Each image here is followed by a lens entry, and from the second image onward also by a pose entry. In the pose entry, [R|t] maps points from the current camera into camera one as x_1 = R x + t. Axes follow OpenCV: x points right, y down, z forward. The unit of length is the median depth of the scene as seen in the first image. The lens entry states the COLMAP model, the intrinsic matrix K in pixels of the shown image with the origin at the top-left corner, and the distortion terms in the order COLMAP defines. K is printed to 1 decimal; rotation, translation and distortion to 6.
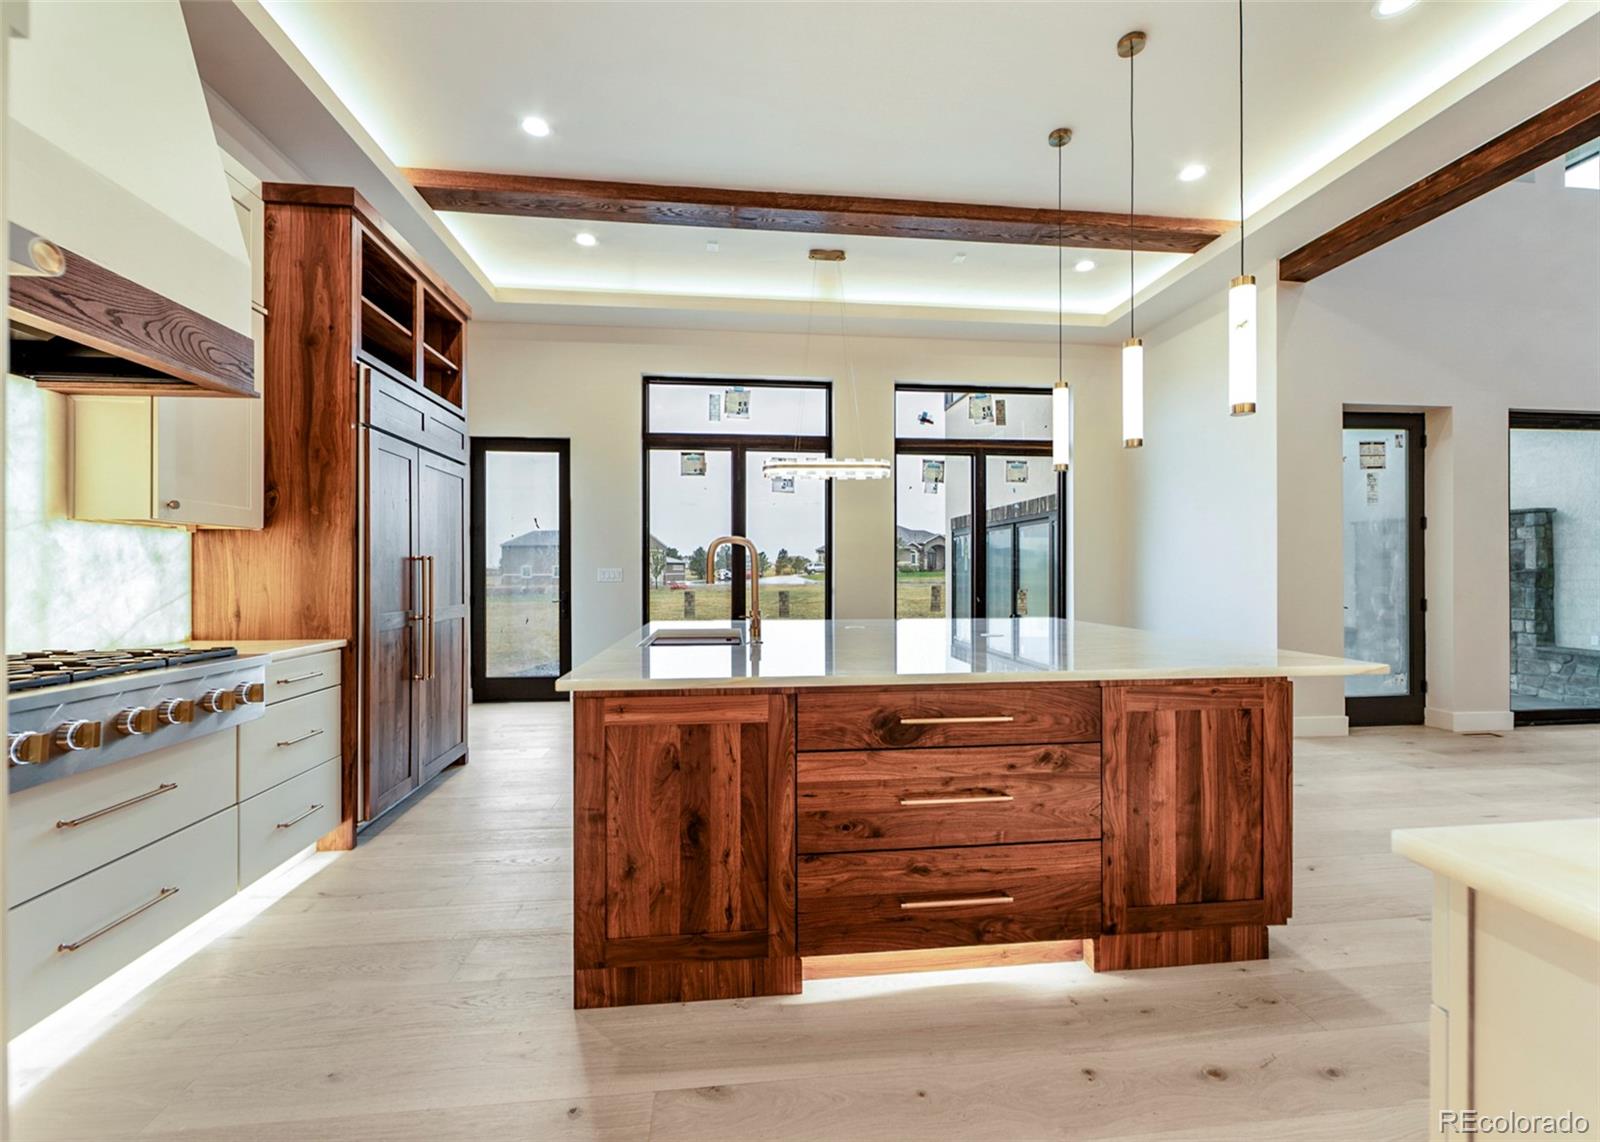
lens RADIAL K [[669.0, 0, 800.0], [0, 669.0, 571.0], [0, 0, 1]] dist [0.000298, -0.000228]
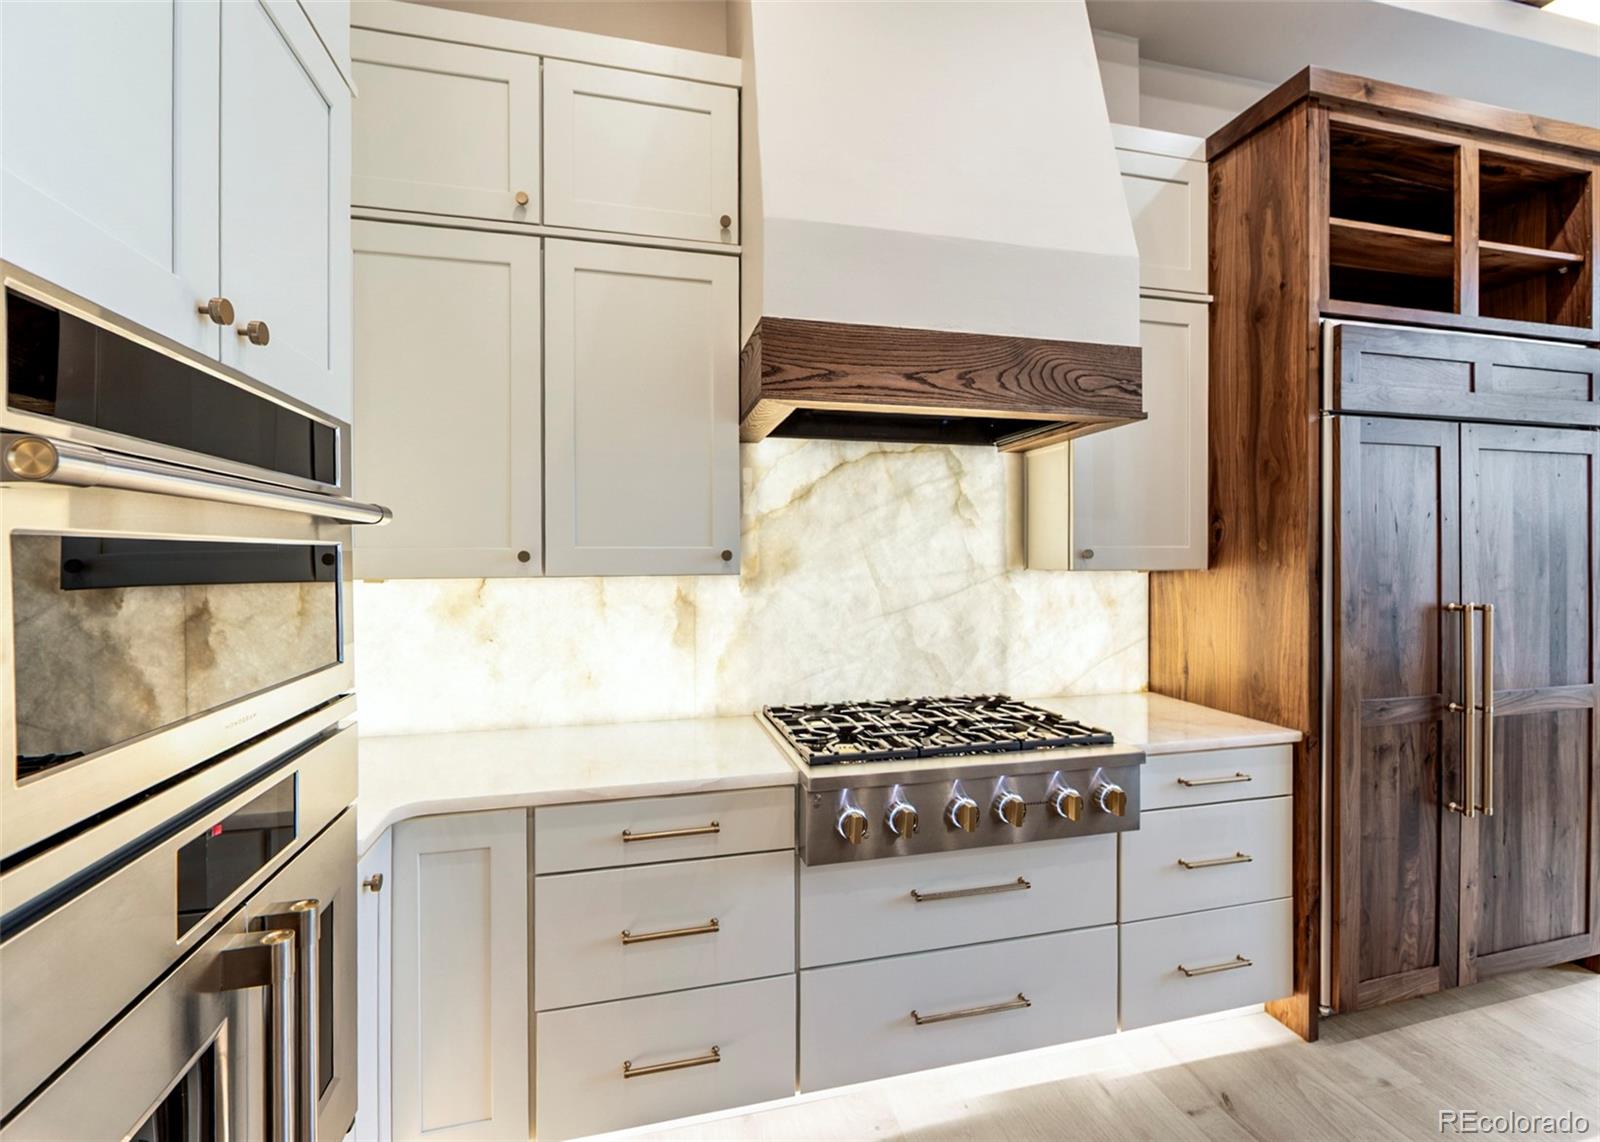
lens RADIAL K [[678.9, 0, 796.5], [0, 678.9, 556.2], [0, 0, 1]] dist [-0.002966, -0.000645]
pose [[0.132828, 0.002544, -0.991136, -0.058799], [0.002710, 0.999992, 0.002929, -0.081832], [0.991135, -0.003075, 0.132820, 0.396877]]
